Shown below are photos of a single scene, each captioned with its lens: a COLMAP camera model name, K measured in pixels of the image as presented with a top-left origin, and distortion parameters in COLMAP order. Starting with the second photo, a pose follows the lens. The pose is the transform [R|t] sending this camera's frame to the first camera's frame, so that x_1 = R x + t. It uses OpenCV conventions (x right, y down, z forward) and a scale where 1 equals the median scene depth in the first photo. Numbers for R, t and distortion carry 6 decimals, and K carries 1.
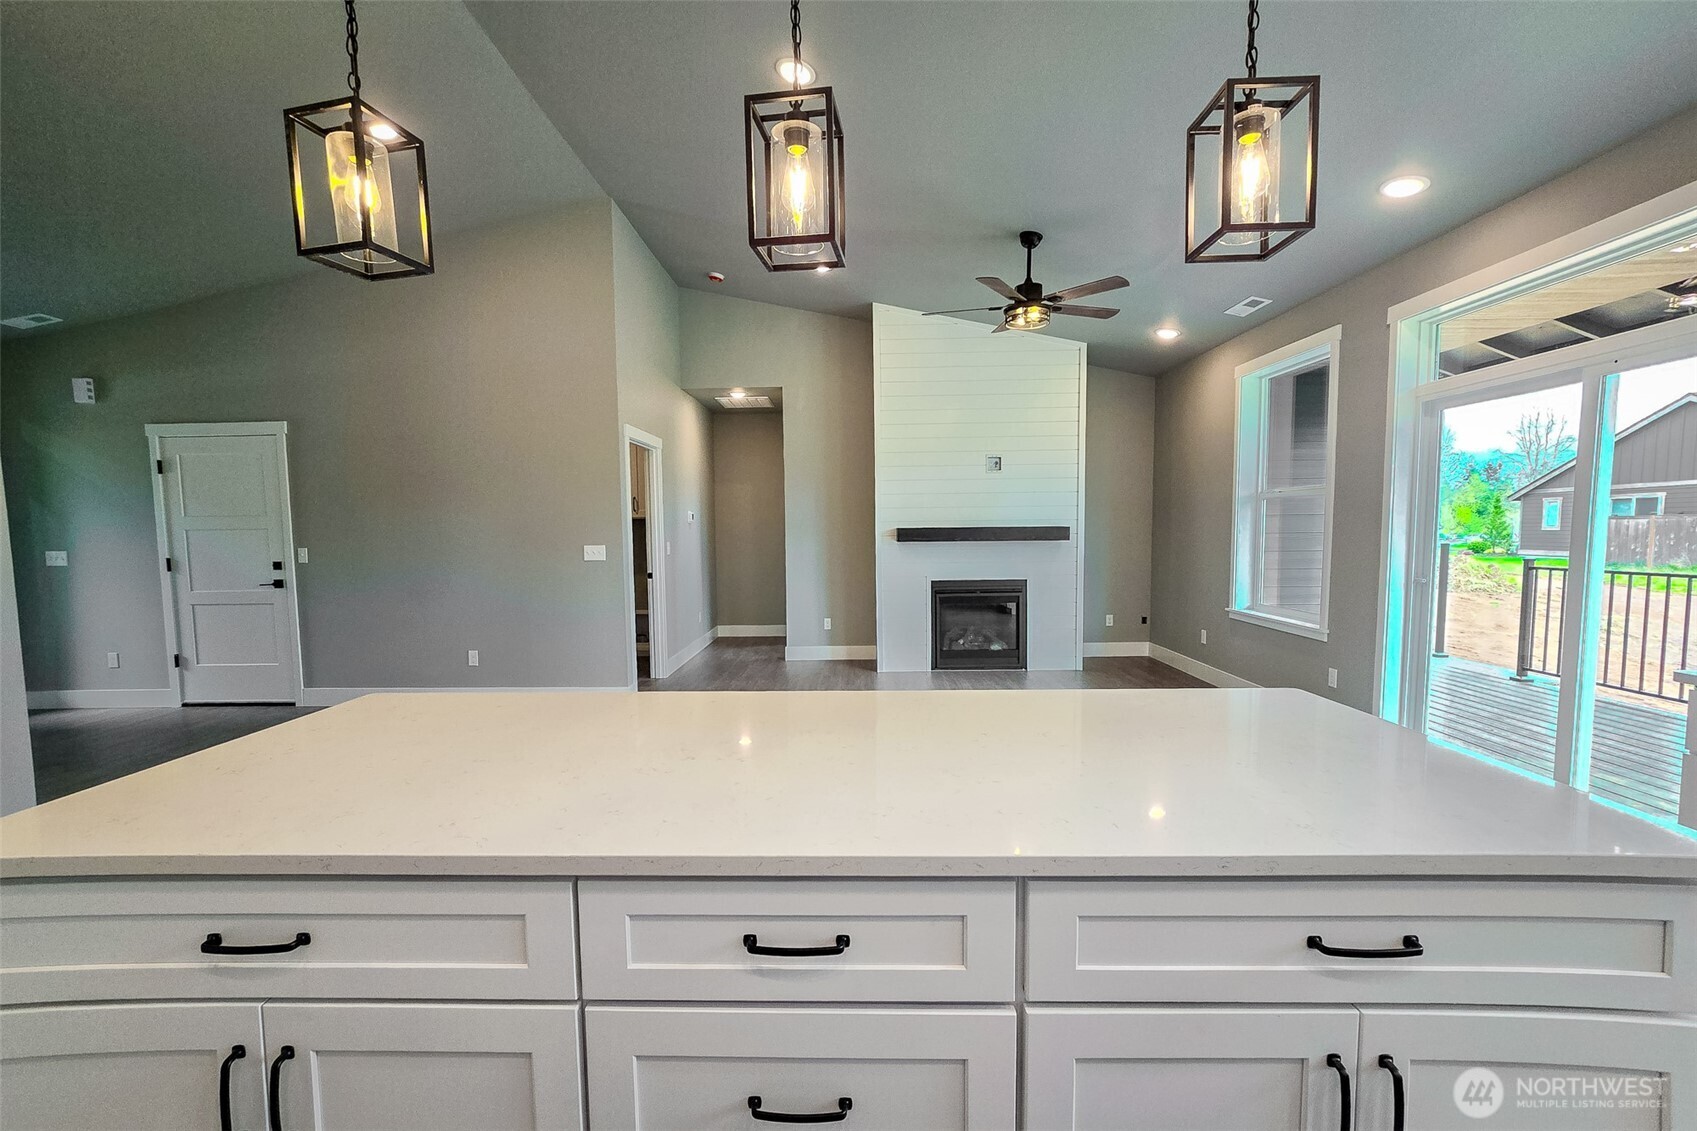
lens RADIAL K [[715.3, 0, 837.9], [0, 715.3, 577.5], [0, 0, 1]] dist [-0.009349, 0.006617]
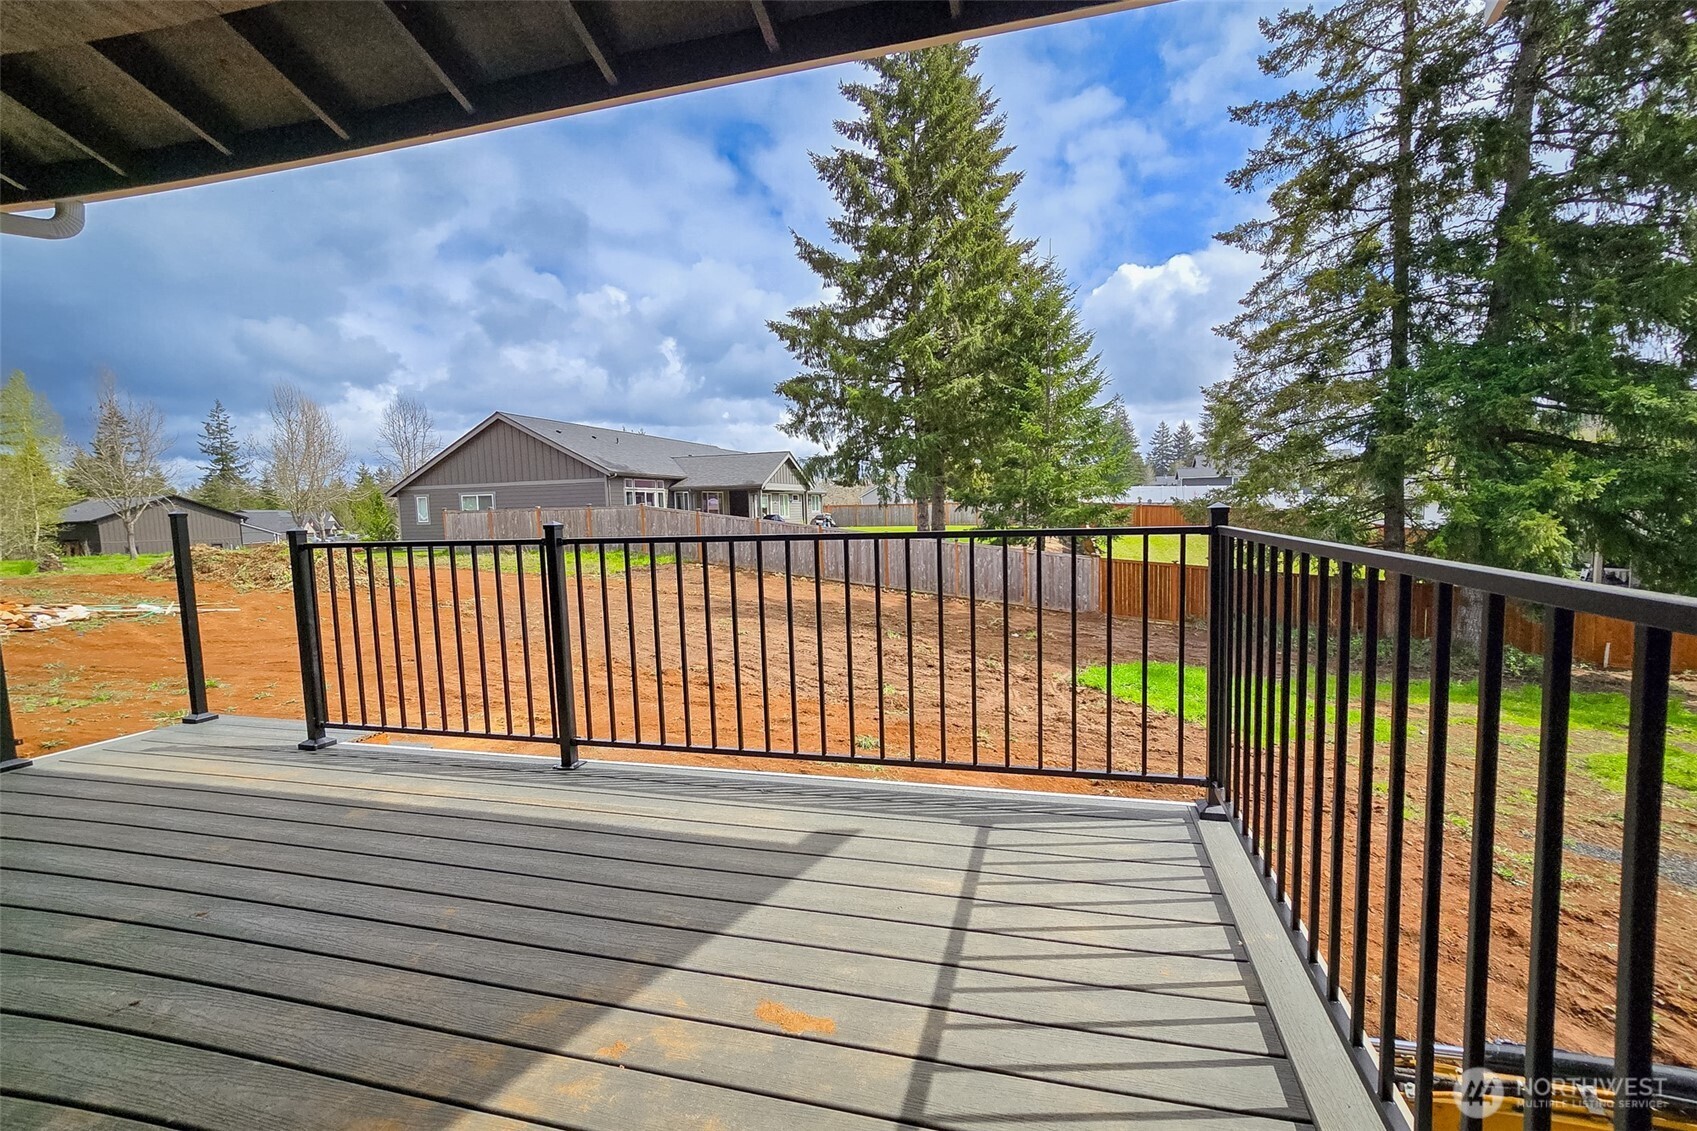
lens RADIAL K [[715.3, 0, 885.3], [0, 715.3, 569.7], [0, 0, 1]] dist [-0.009349, 0.006617]
pose [[0.218175, -0.075224, 0.973006, 0.481146], [0.089123, 0.994394, 0.056894, 0.013391], [-0.971832, 0.074304, 0.223656, 0.387619]]
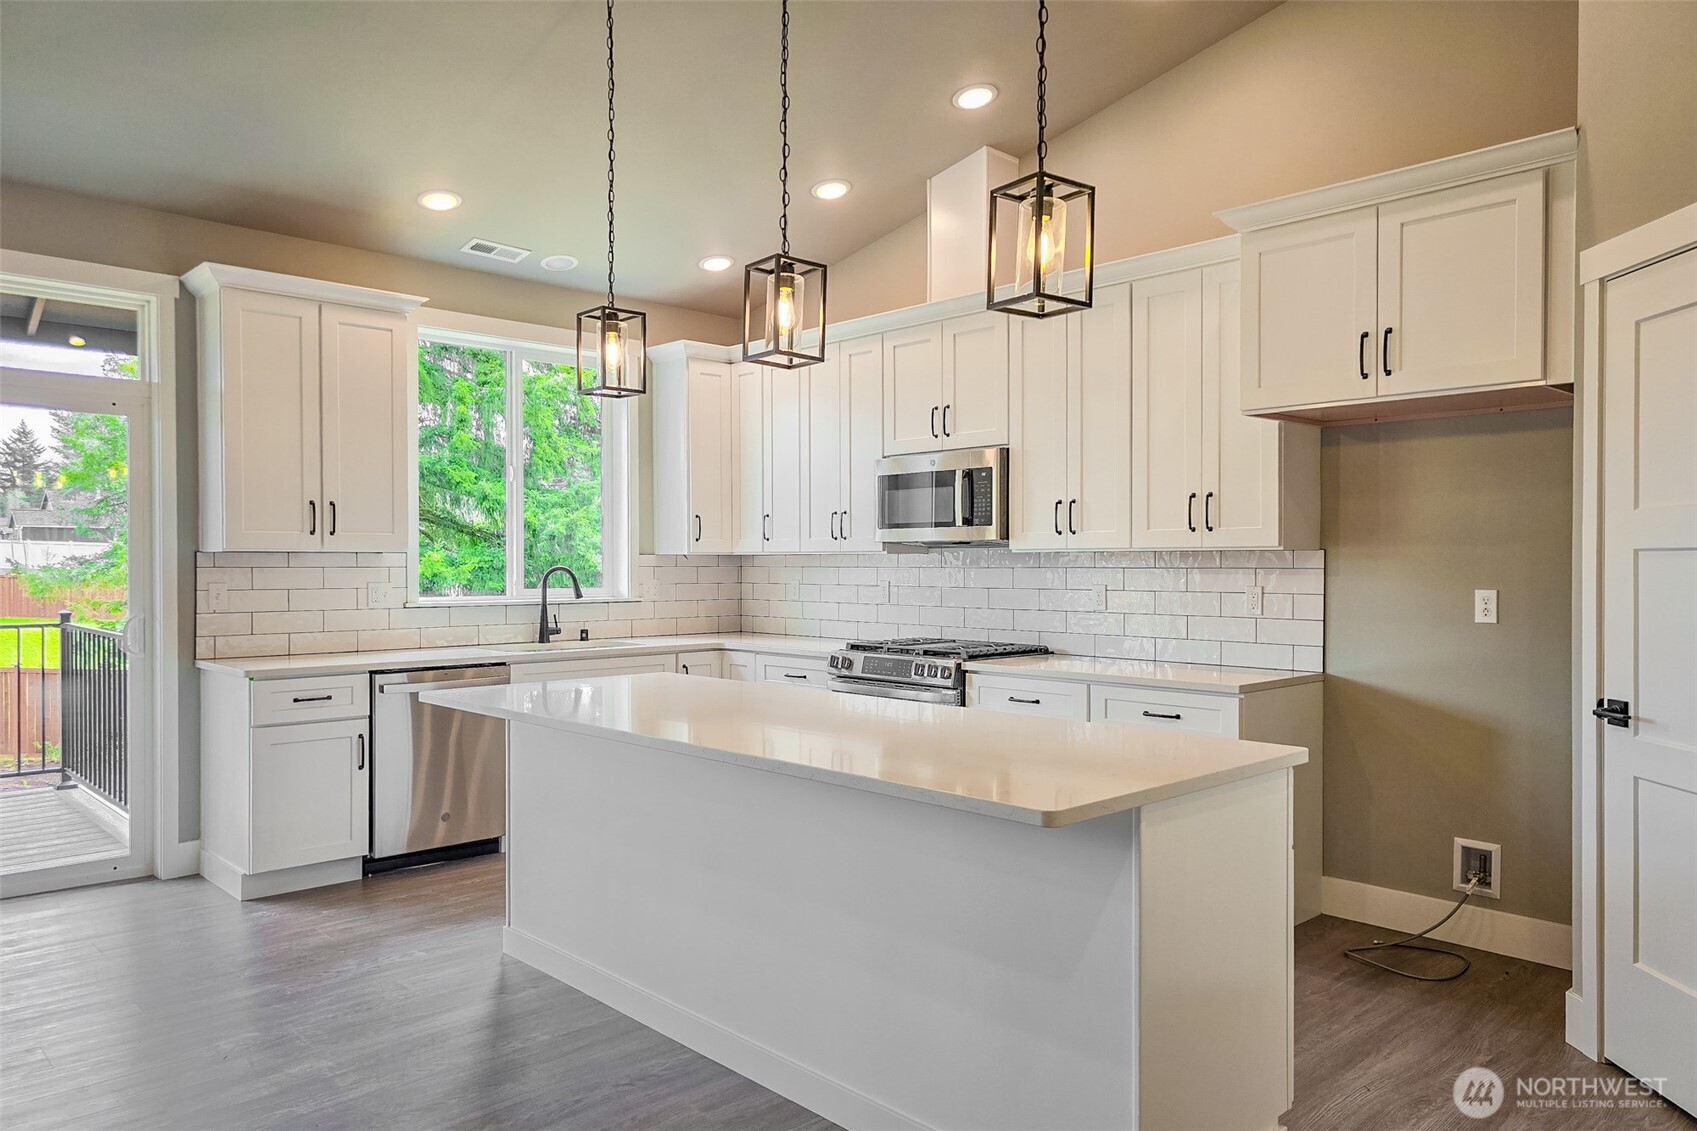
lens RADIAL K [[1150.9, 0, 832.2], [0, 1150.9, 580.2], [0, 0, 1]] dist [0.023728, -0.008644]
pose [[-0.704450, 0.001433, 0.709752, -0.367772], [0.056072, 0.996985, 0.053640, -0.029946], [-0.707535, 0.077584, -0.702406, 0.549719]]
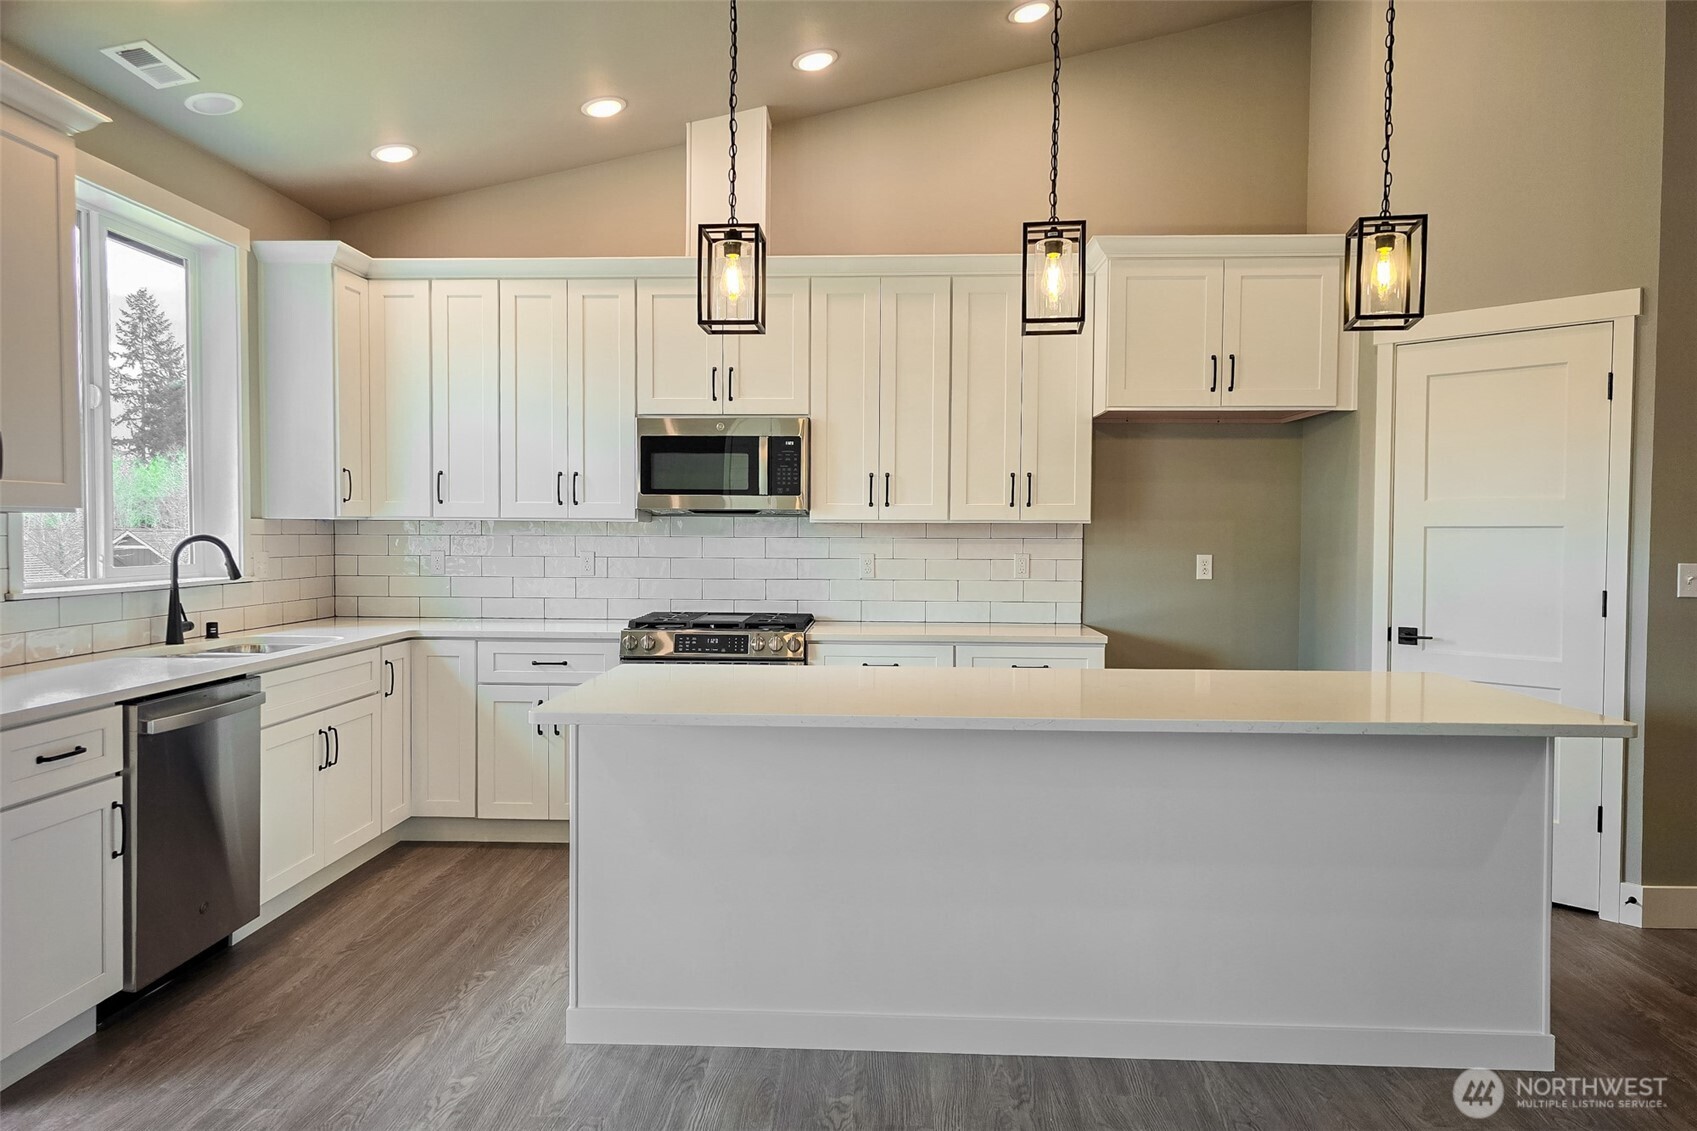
lens RADIAL K [[1150.9, 0, 834.1], [0, 1150.9, 568.2], [0, 0, 1]] dist [0.023728, -0.008644]
pose [[-0.999682, 0.006347, 0.024409, 0.067974], [0.008701, 0.995190, 0.097575, -0.045504], [-0.023673, 0.097756, -0.994929, 0.700375]]
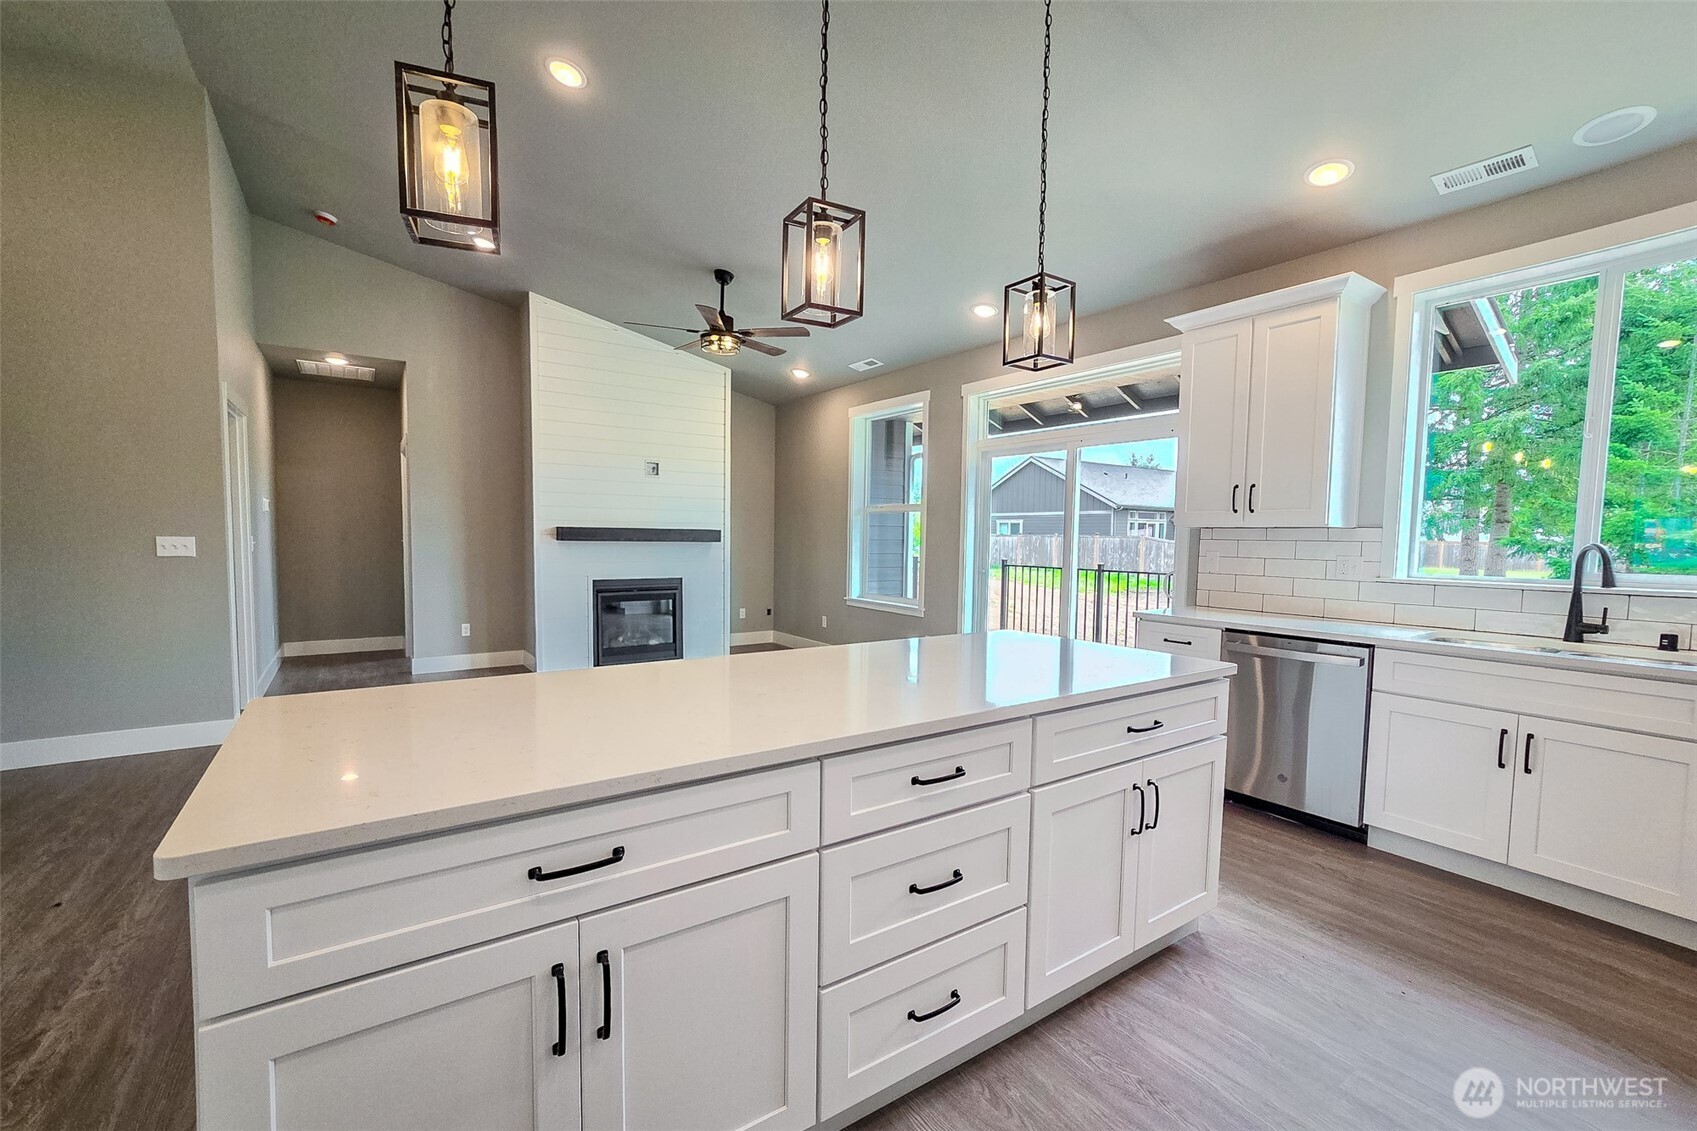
lens RADIAL K [[715.3, 0, 848.4], [0, 715.3, 580.1], [0, 0, 1]] dist [-0.009349, 0.006617]
pose [[0.806295, -0.013670, 0.591355, -0.176131], [0.016832, 0.999858, 0.000163, 0.010800], [-0.591274, 0.009823, 0.806411, -0.025896]]
